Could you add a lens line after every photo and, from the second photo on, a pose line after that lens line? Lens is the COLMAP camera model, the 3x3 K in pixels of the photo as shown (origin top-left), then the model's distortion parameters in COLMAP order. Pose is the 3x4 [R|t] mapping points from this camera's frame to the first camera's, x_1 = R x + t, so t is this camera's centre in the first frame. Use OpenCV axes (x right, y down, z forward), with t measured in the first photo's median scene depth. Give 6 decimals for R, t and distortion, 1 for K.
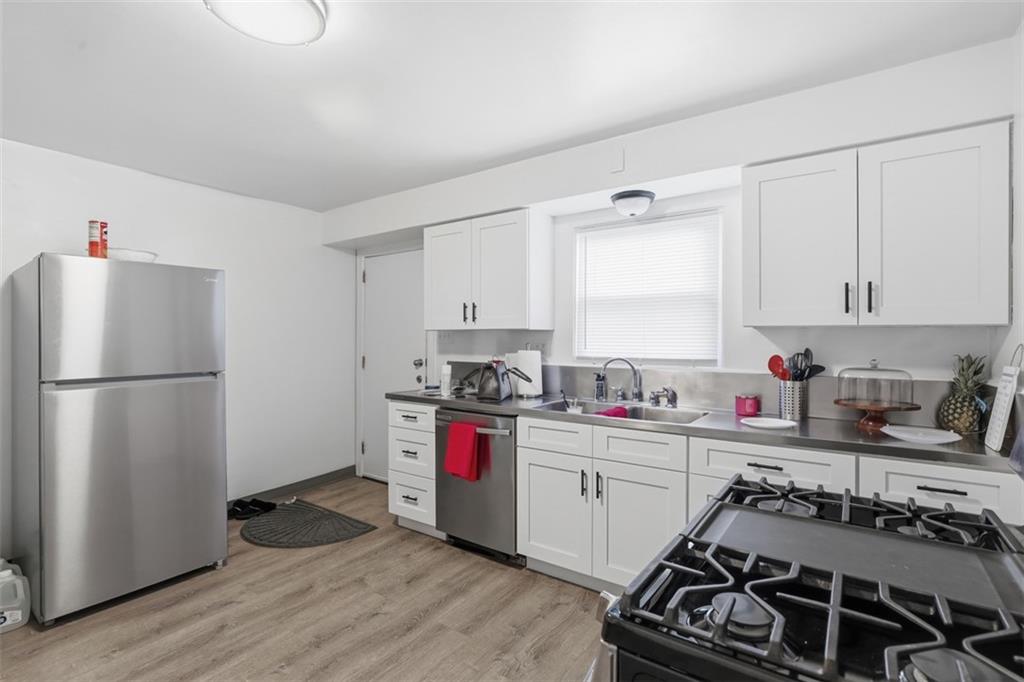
lens RADIAL K [[474.6, 0, 520.2], [0, 474.6, 338.0], [0, 0, 1]] dist [-0.010978, -0.000558]
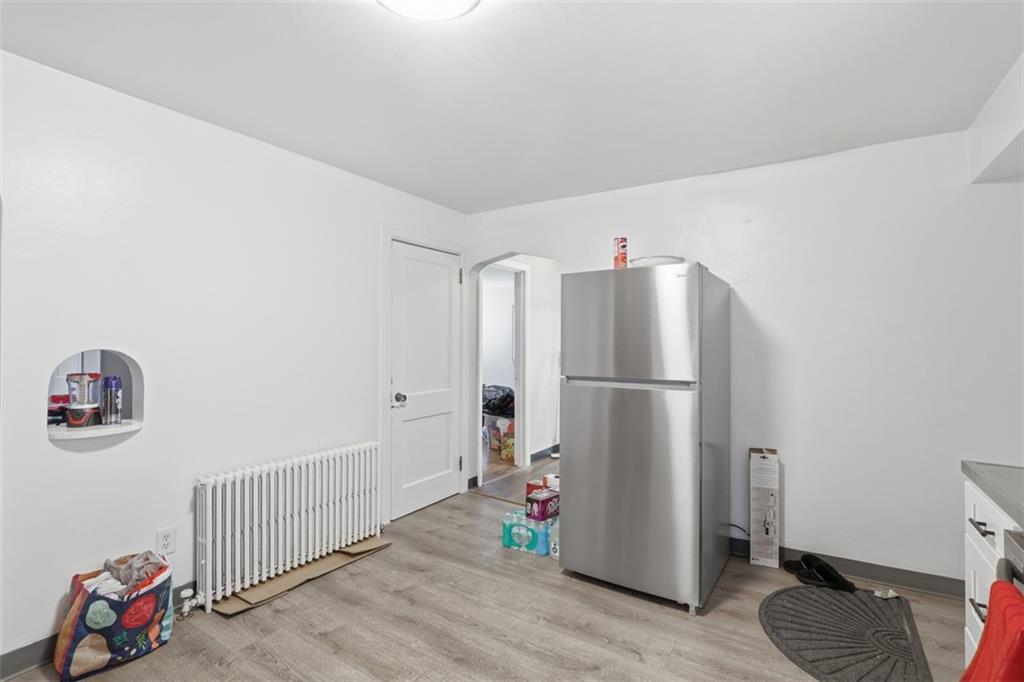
lens RADIAL K [[474.6, 0, 517.5], [0, 474.6, 341.6], [0, 0, 1]] dist [-0.010978, -0.000558]
pose [[0.033700, -0.007335, -0.999405, 0.195304], [-0.004668, 0.999961, -0.007496, 0.006946], [0.999421, 0.004917, 0.033665, 0.634382]]
